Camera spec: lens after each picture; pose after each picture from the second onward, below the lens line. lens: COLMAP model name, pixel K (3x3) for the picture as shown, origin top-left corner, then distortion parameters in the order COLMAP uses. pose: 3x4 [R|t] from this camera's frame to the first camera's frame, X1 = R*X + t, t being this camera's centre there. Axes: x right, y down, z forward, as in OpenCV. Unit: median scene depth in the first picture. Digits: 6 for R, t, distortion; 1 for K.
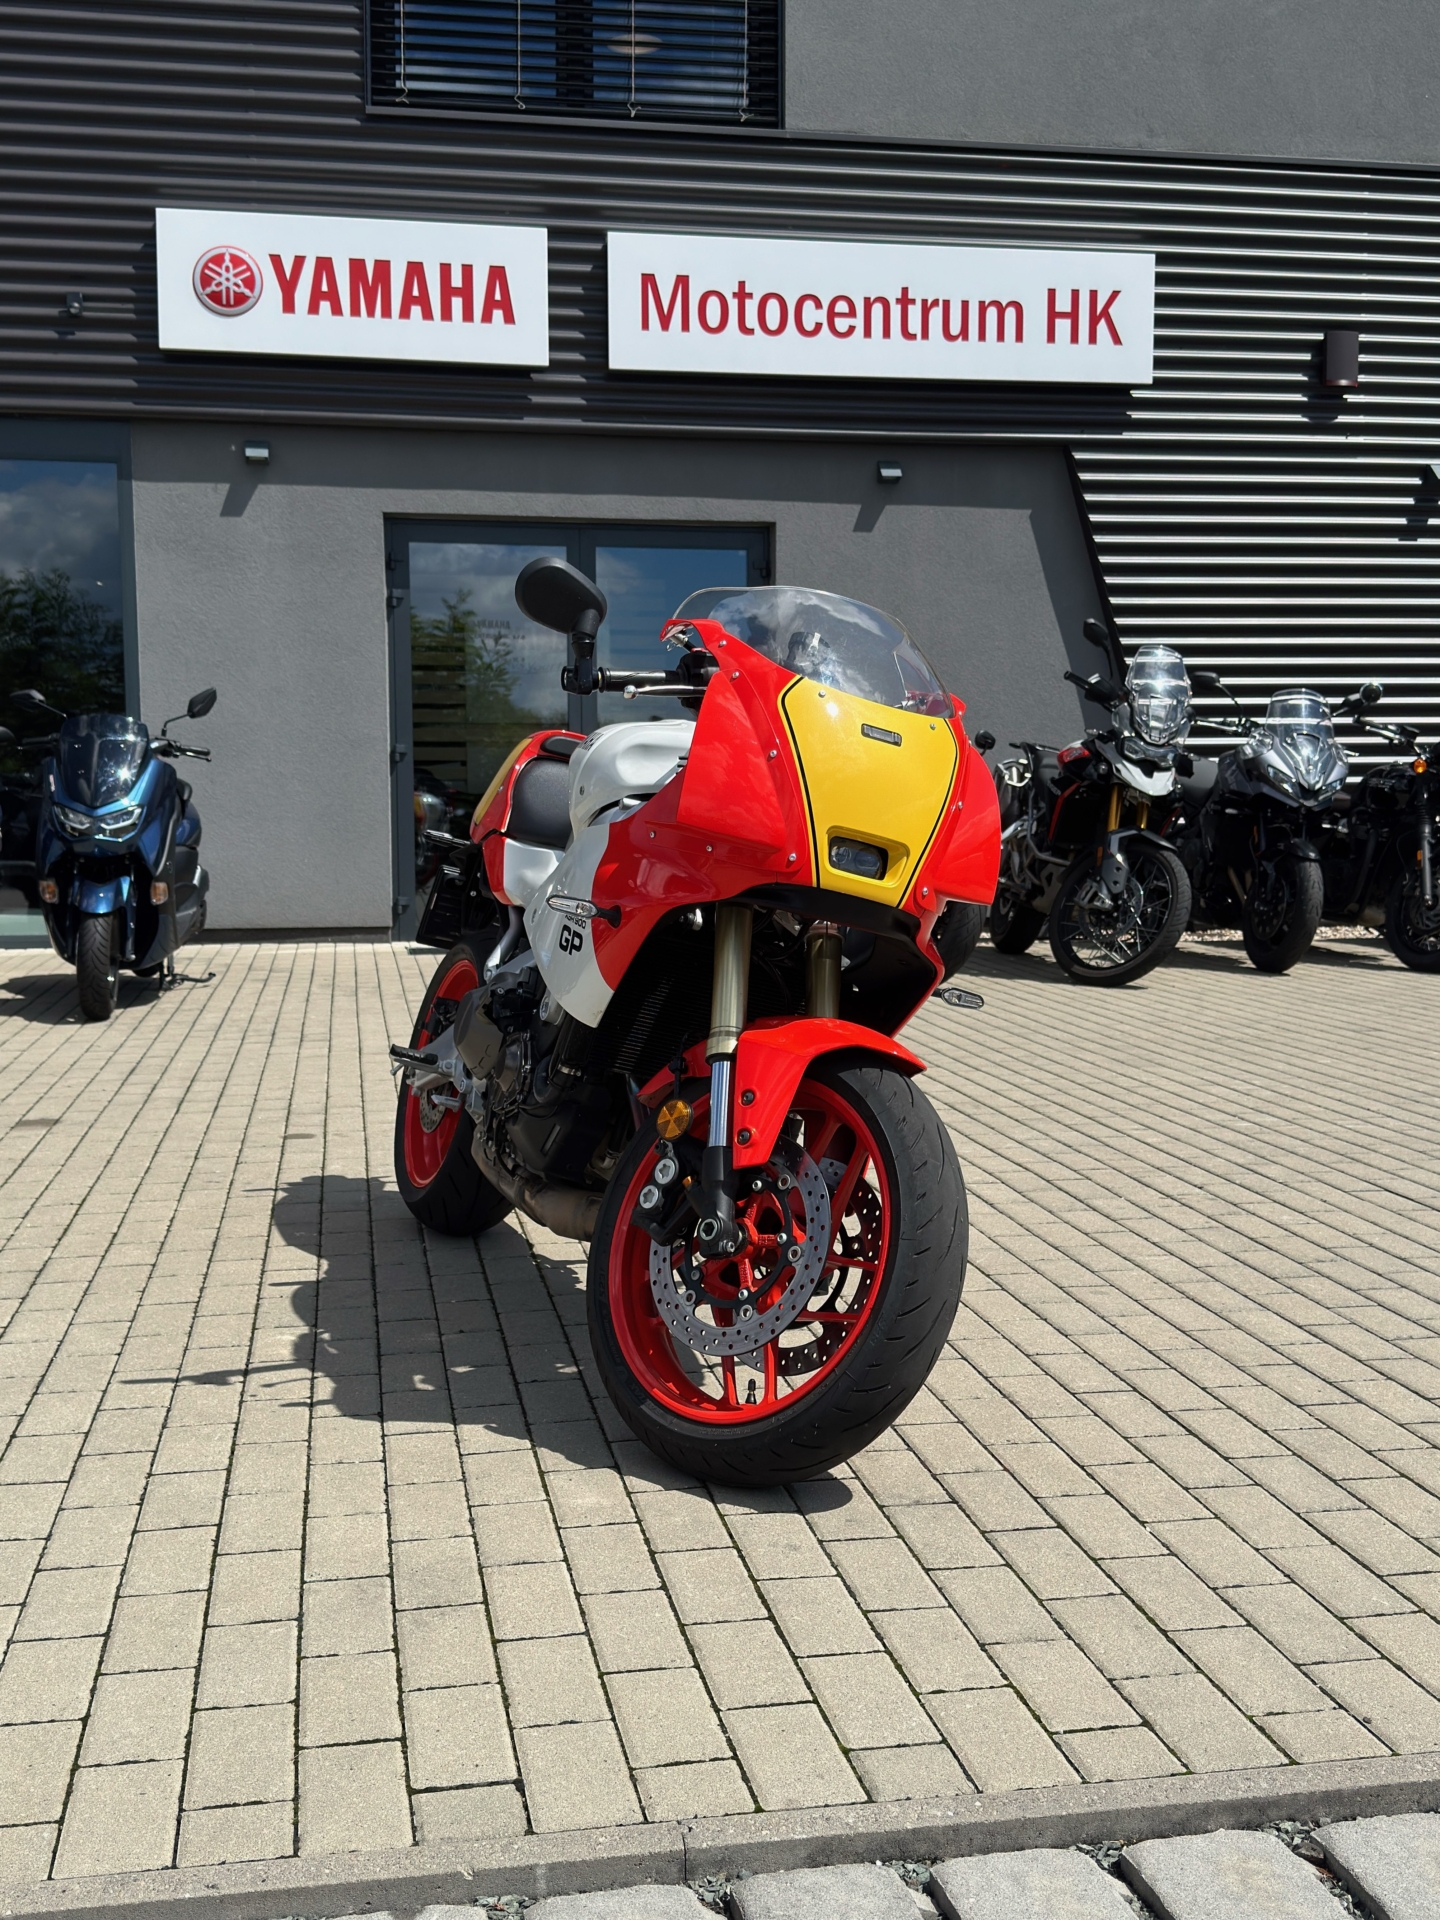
lens RADIAL K [[2028.7, 0, 712.2], [0, 2028.7, 951.2], [0, 0, 1]] dist [0.059332, 0.000000]
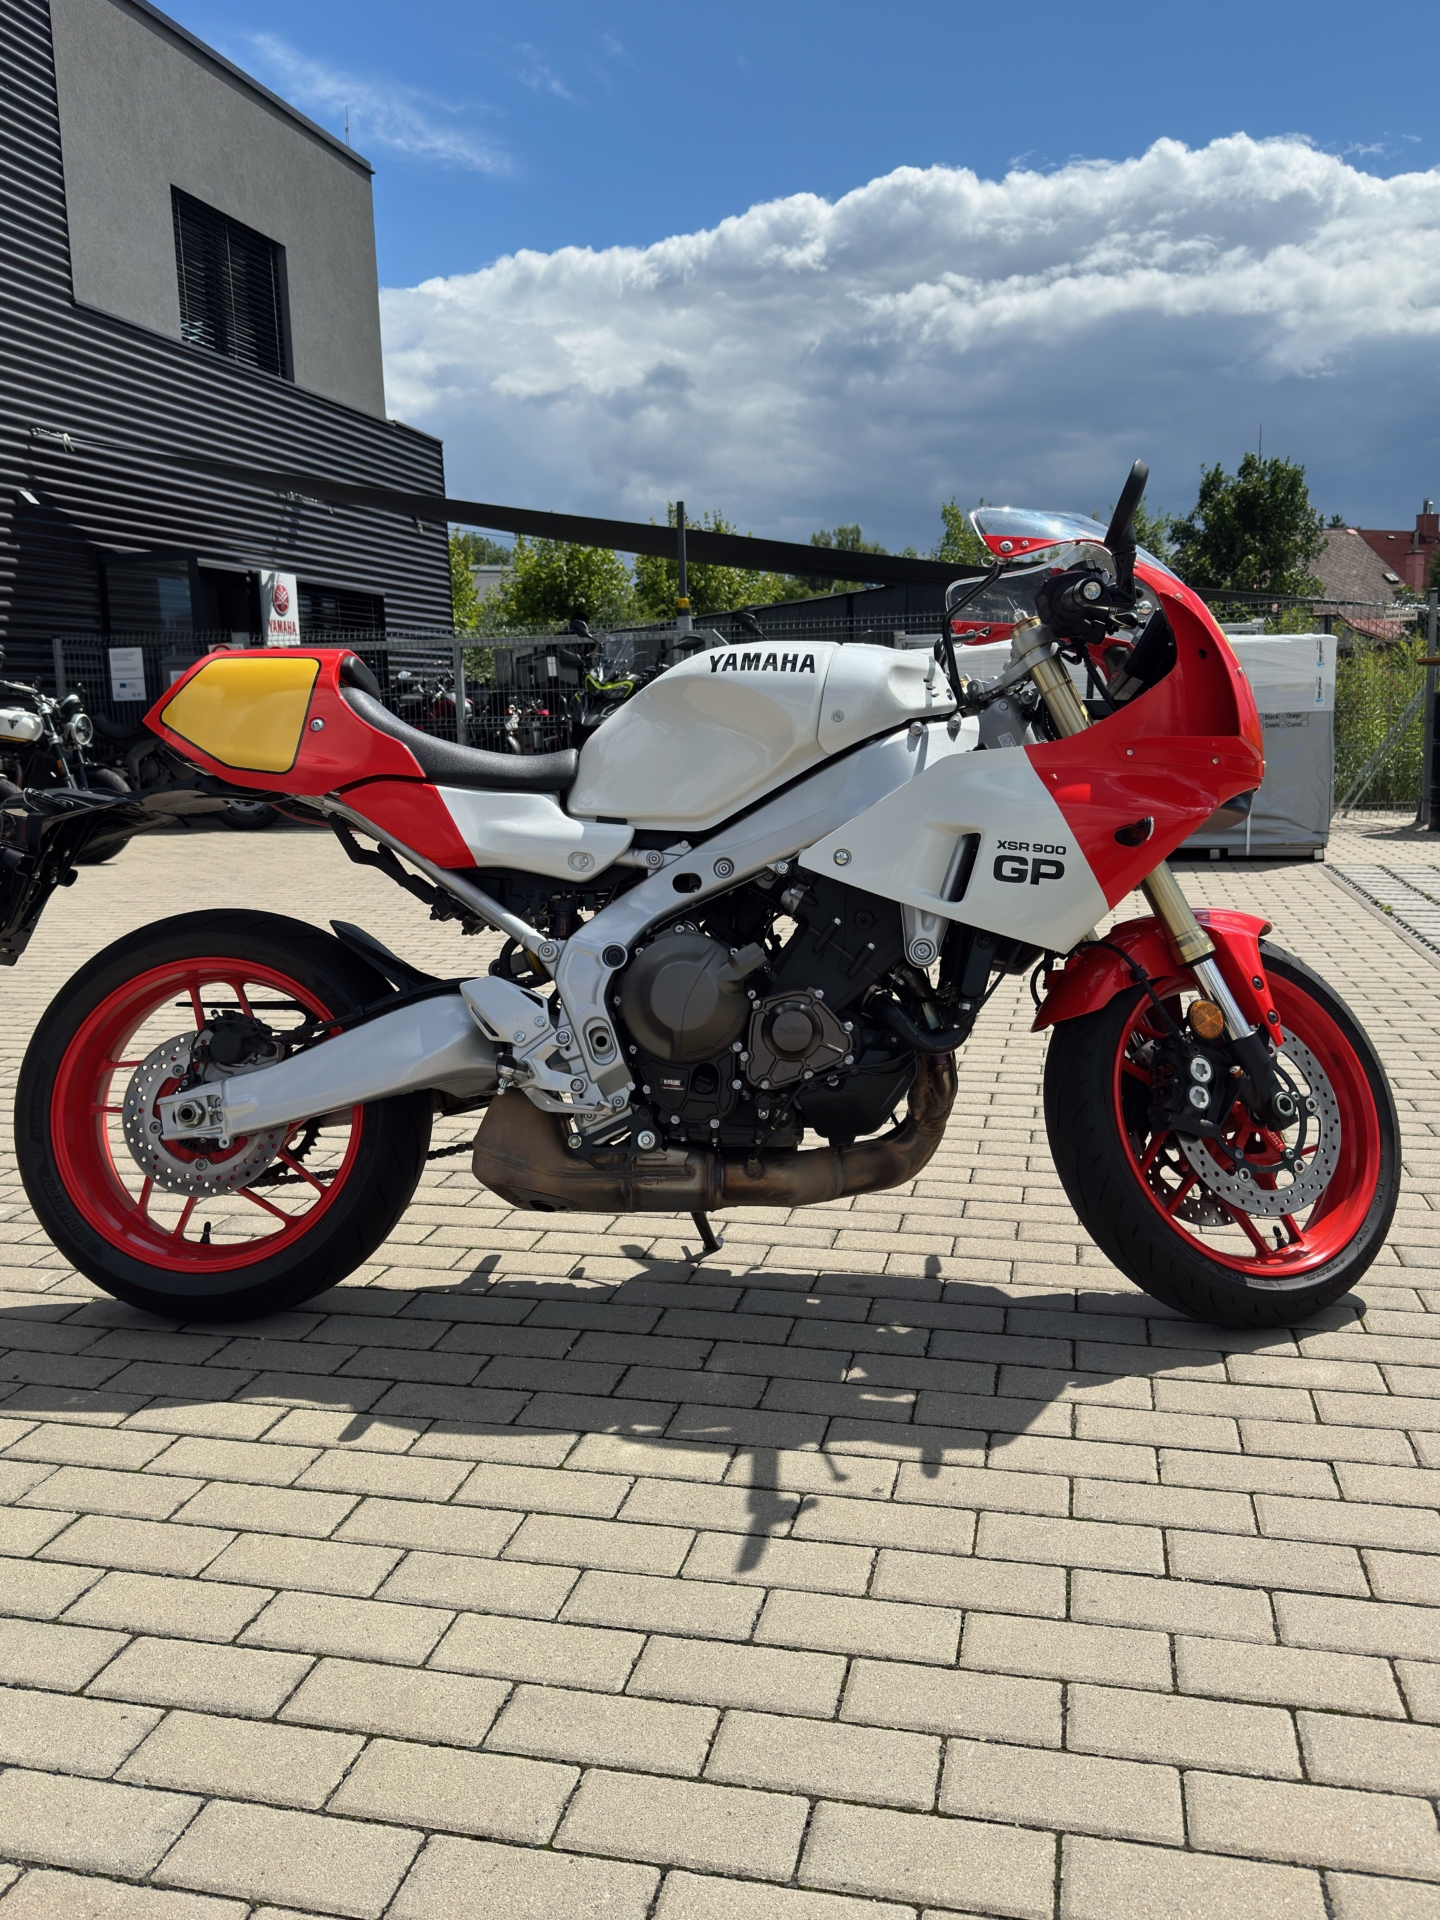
lens RADIAL K [[1558.5, 0, 678.9], [0, 1558.5, 938.3], [0, 0, 1]] dist [0.020370, -0.021142]
pose [[0.418481, -0.147335, 0.896195, -0.214580], [0.098949, 0.988277, 0.116268, -0.021539], [-0.902819, 0.040022, 0.428154, 0.219028]]
